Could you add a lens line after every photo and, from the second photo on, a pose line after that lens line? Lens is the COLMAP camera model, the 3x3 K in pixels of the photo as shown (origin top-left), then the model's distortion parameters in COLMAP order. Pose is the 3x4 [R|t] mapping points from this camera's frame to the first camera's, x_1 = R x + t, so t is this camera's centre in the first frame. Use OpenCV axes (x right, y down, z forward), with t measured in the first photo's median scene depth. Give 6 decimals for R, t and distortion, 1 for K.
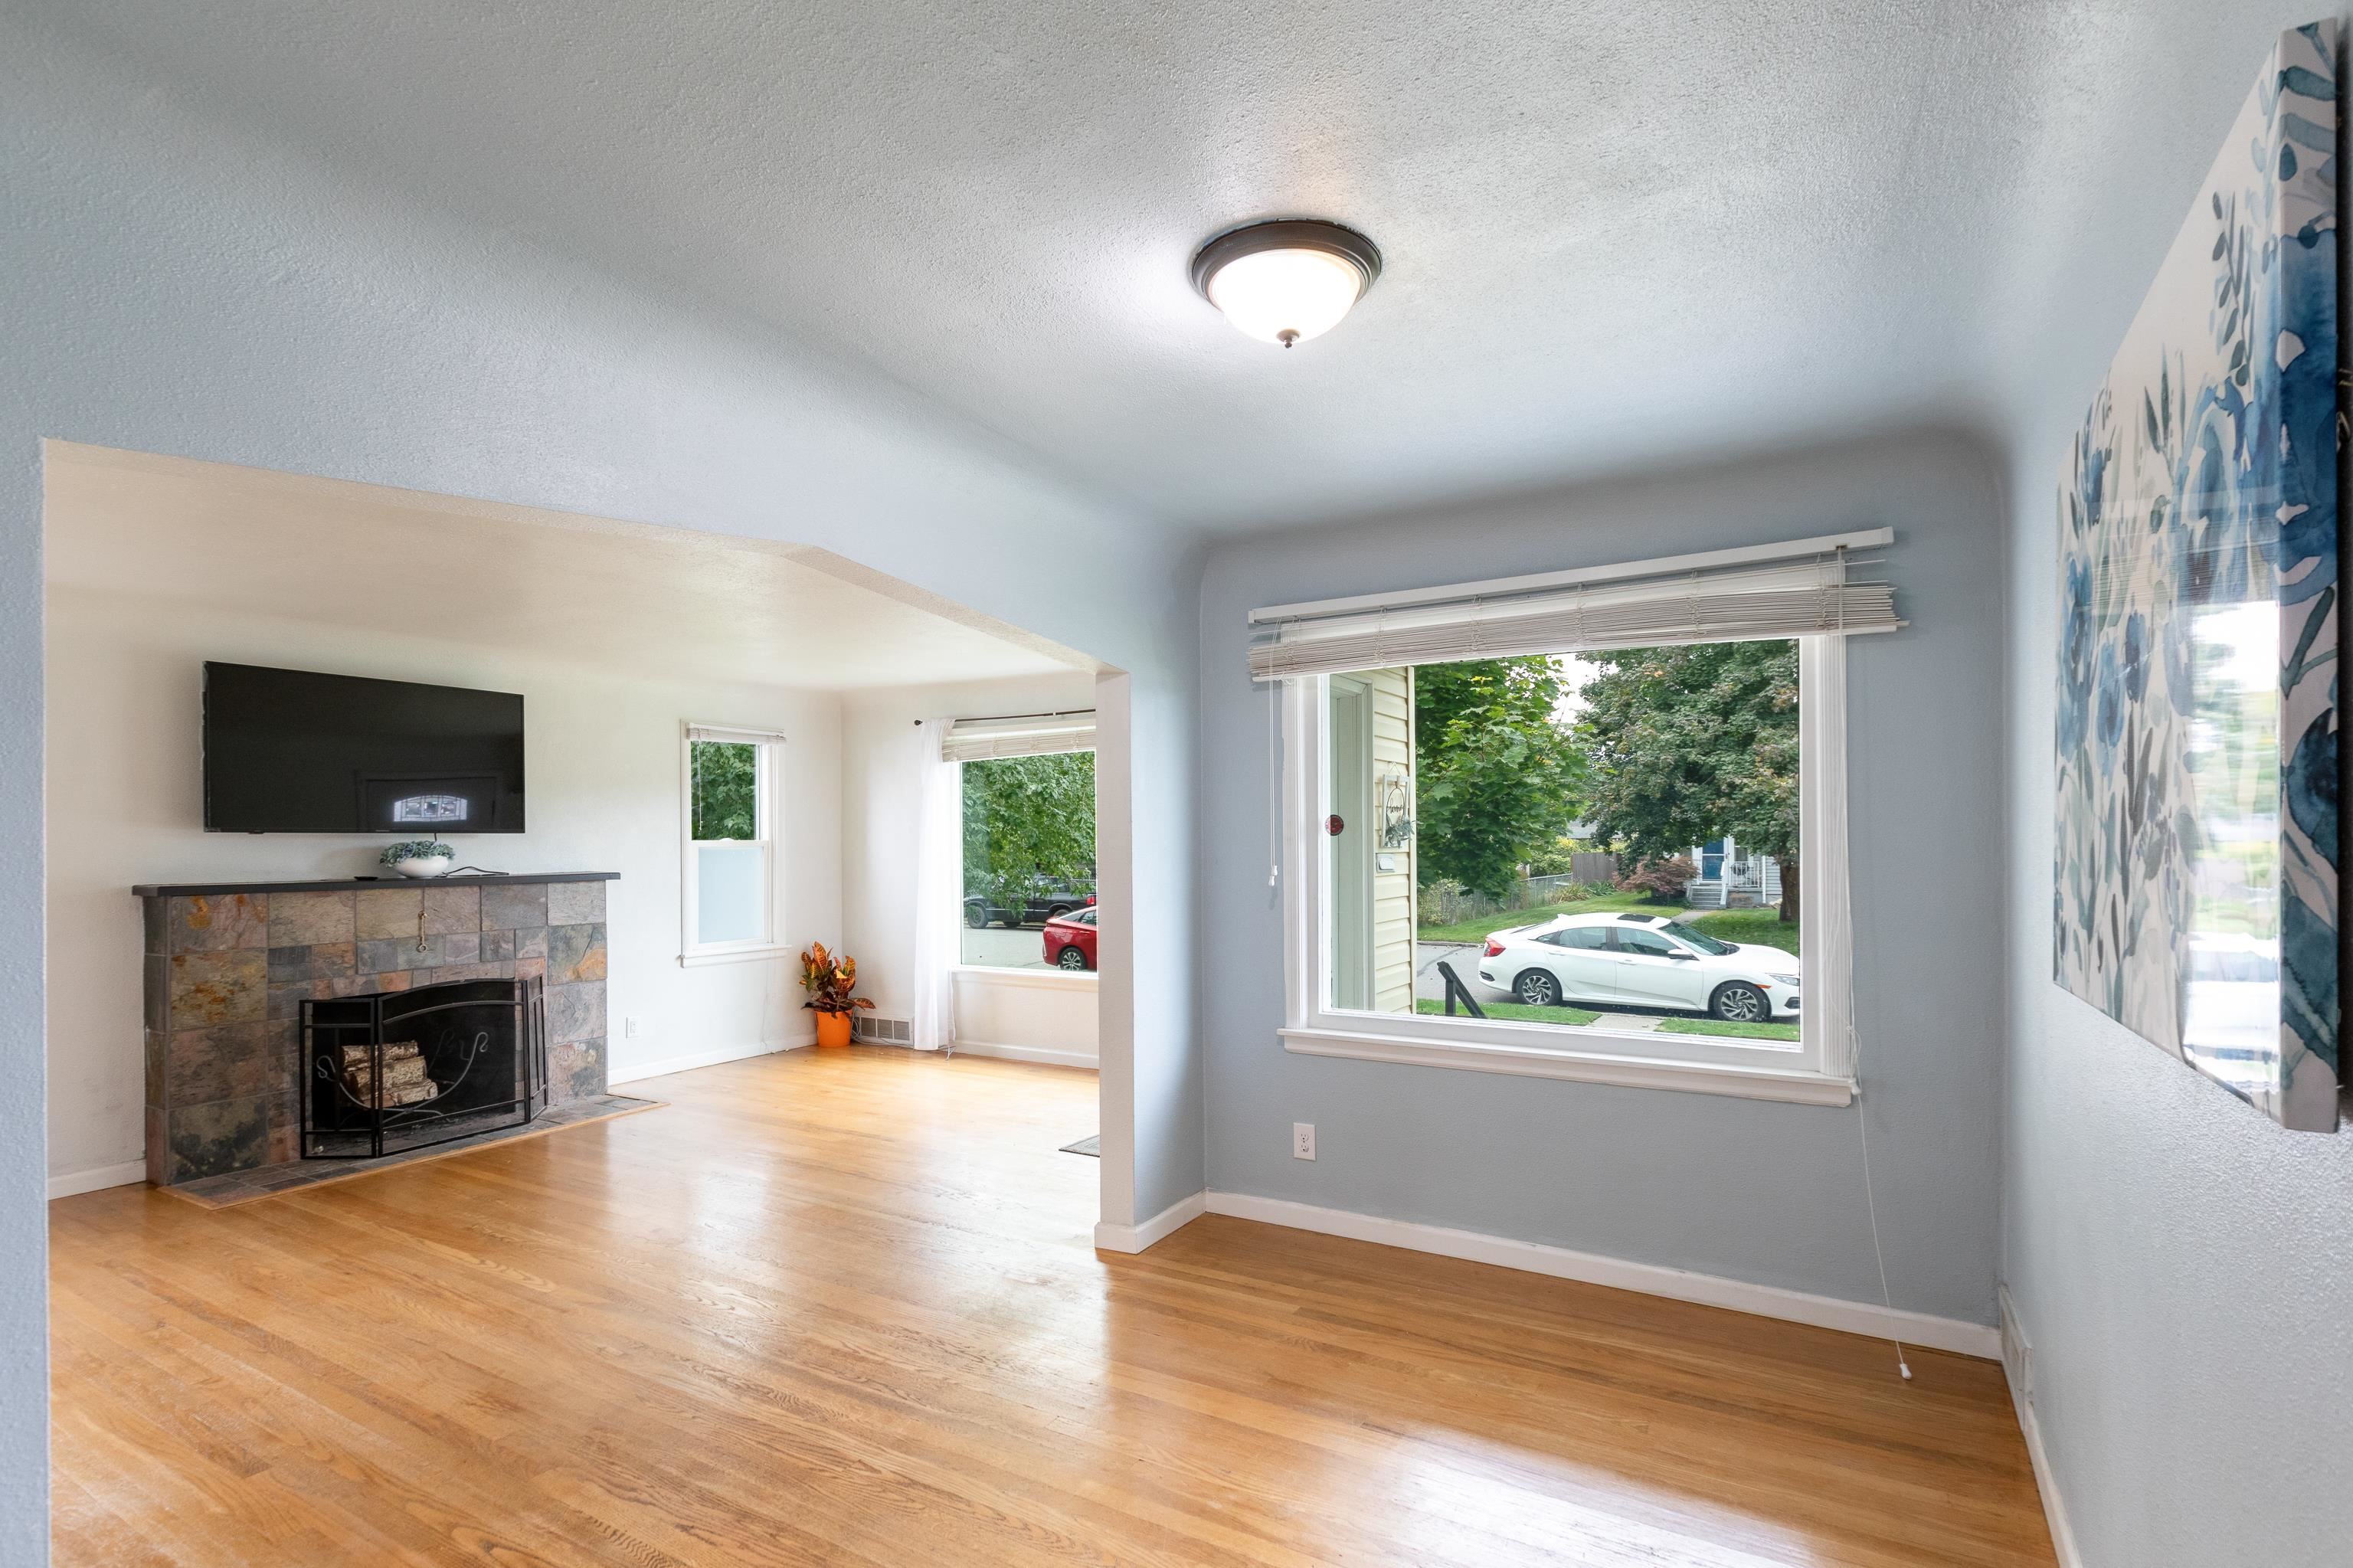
lens RADIAL K [[1091.3, 0, 1282.5], [0, 1091.3, 832.9], [0, 0, 1]] dist [0.002871, -0.000909]
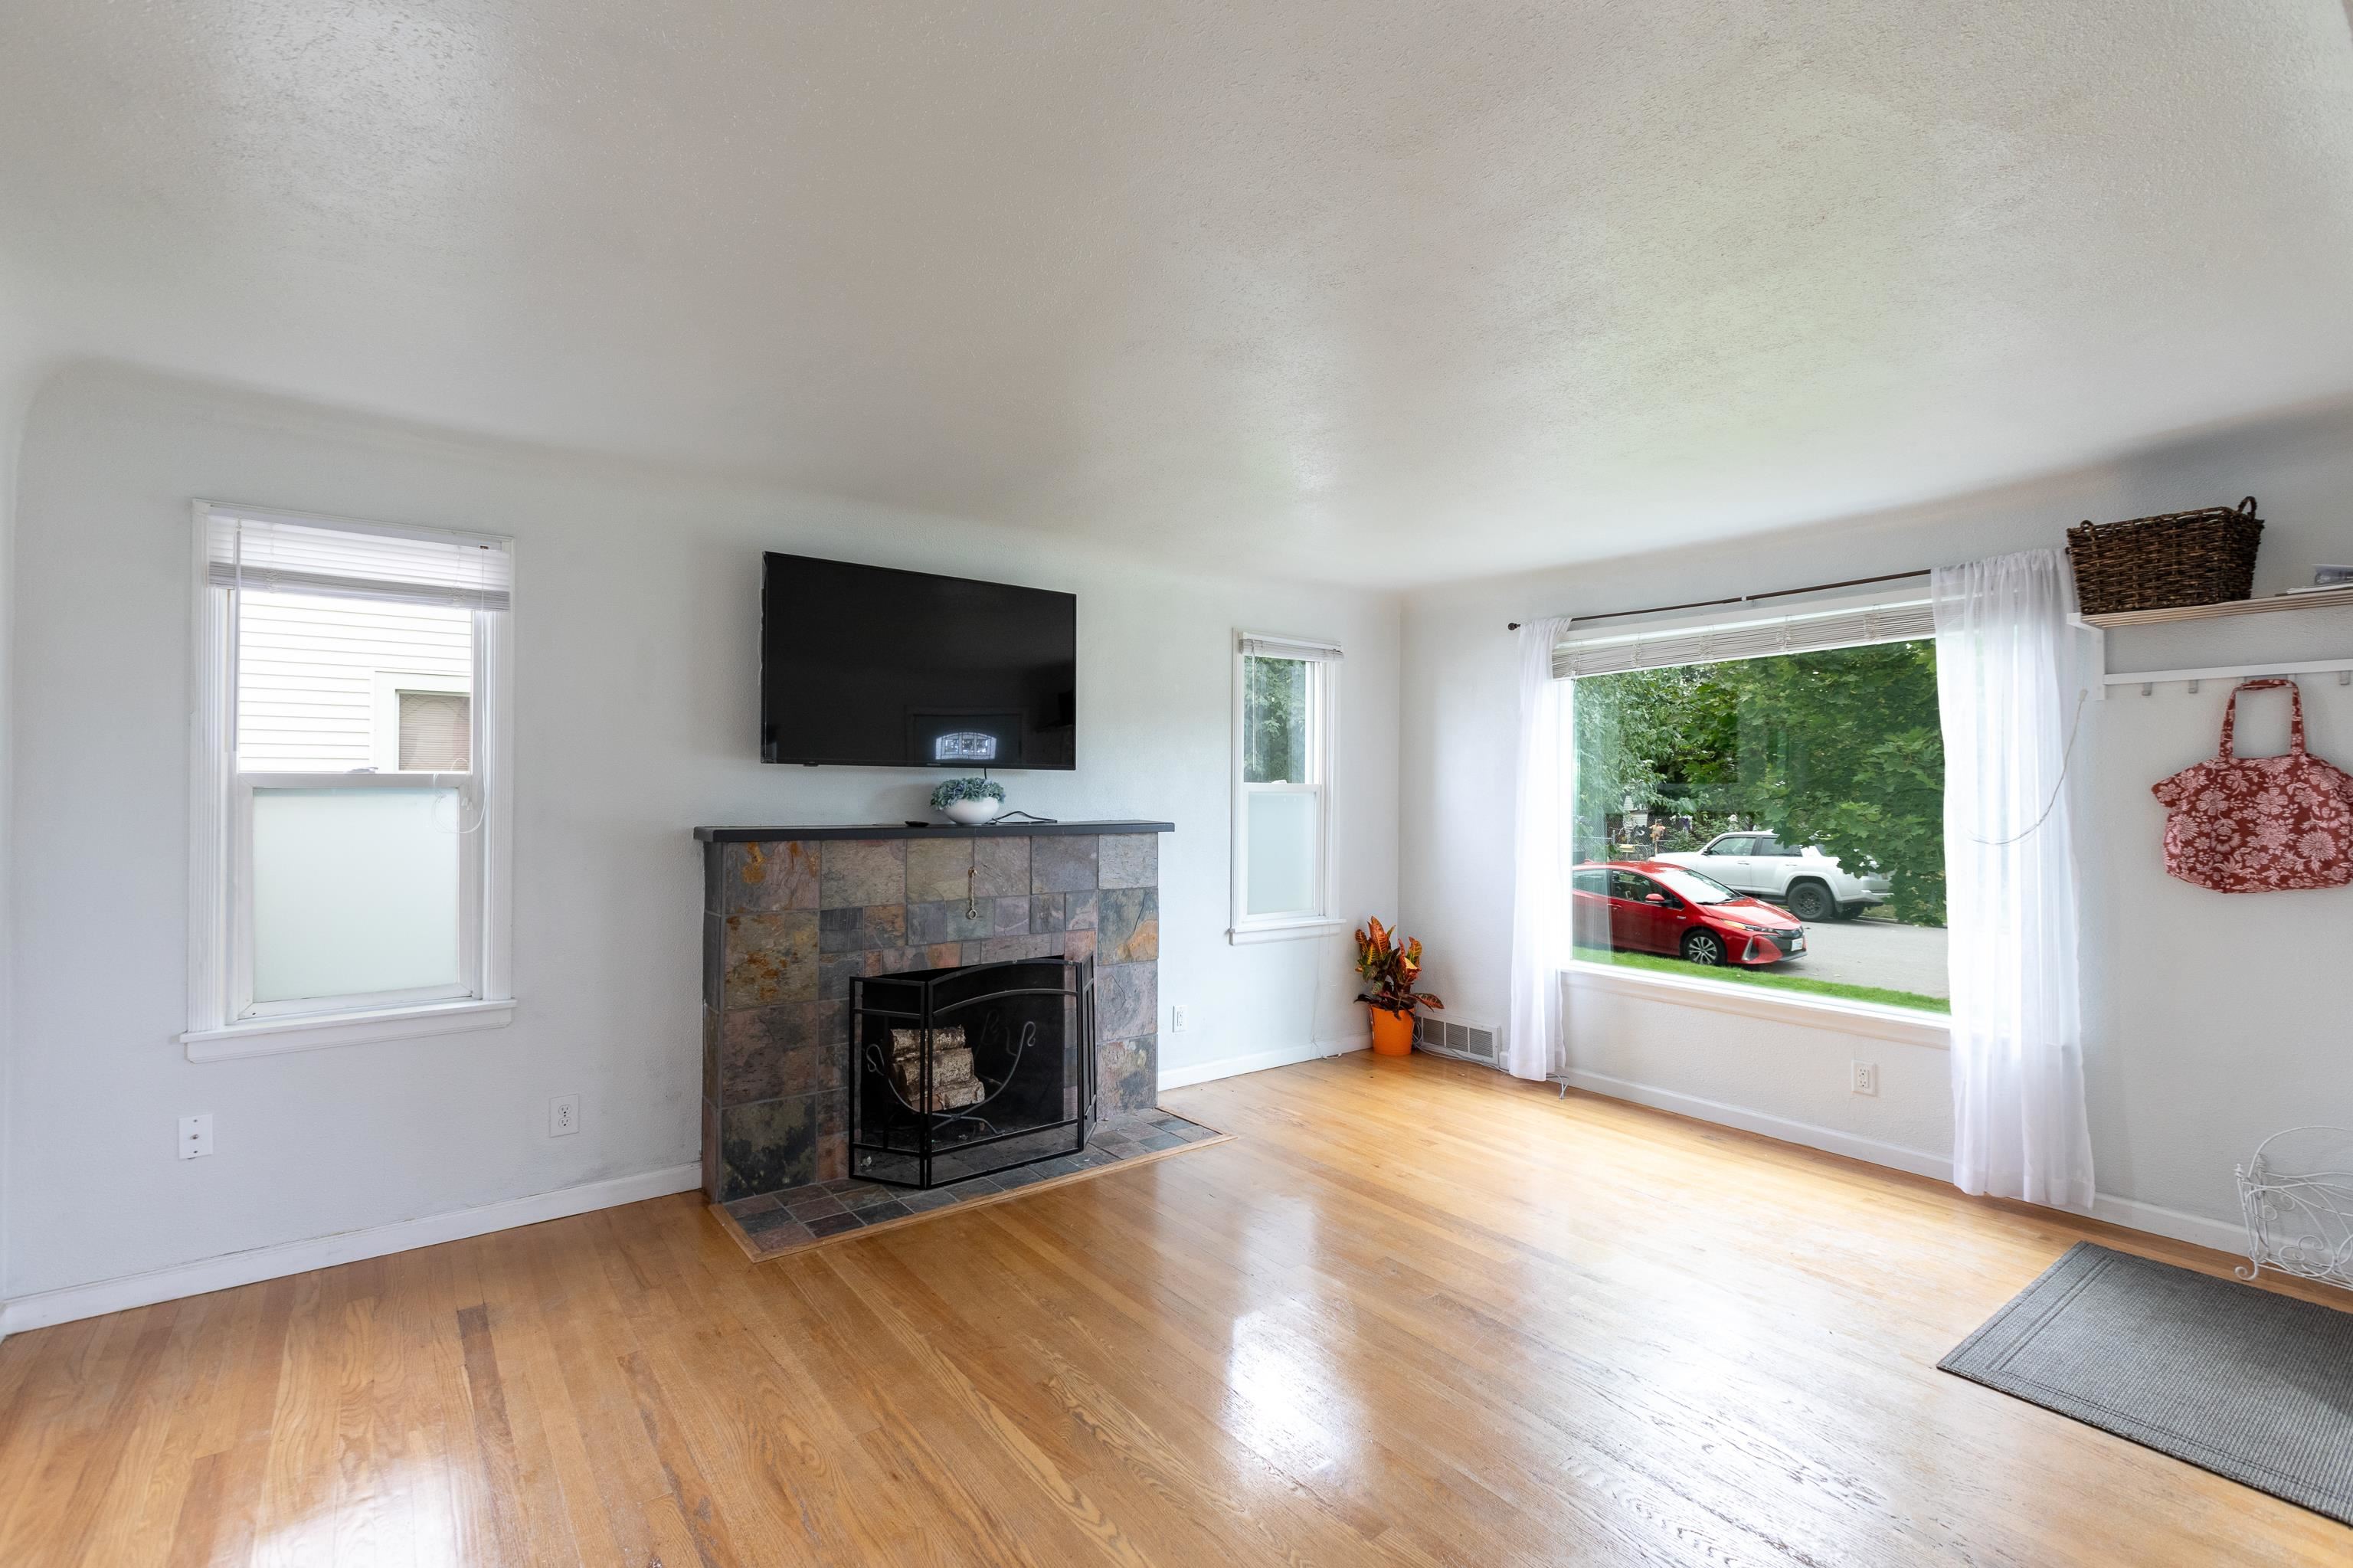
lens RADIAL K [[1066.6, 0, 1176.5], [0, 1066.6, 784.0], [0, 0, 1]] dist [0.001655, 0.000406]
pose [[0.900476, 0.012457, -0.434726, -0.315544], [-0.012131, 0.999920, 0.003524, 0.006918], [0.434736, 0.002100, 0.900556, 0.364599]]
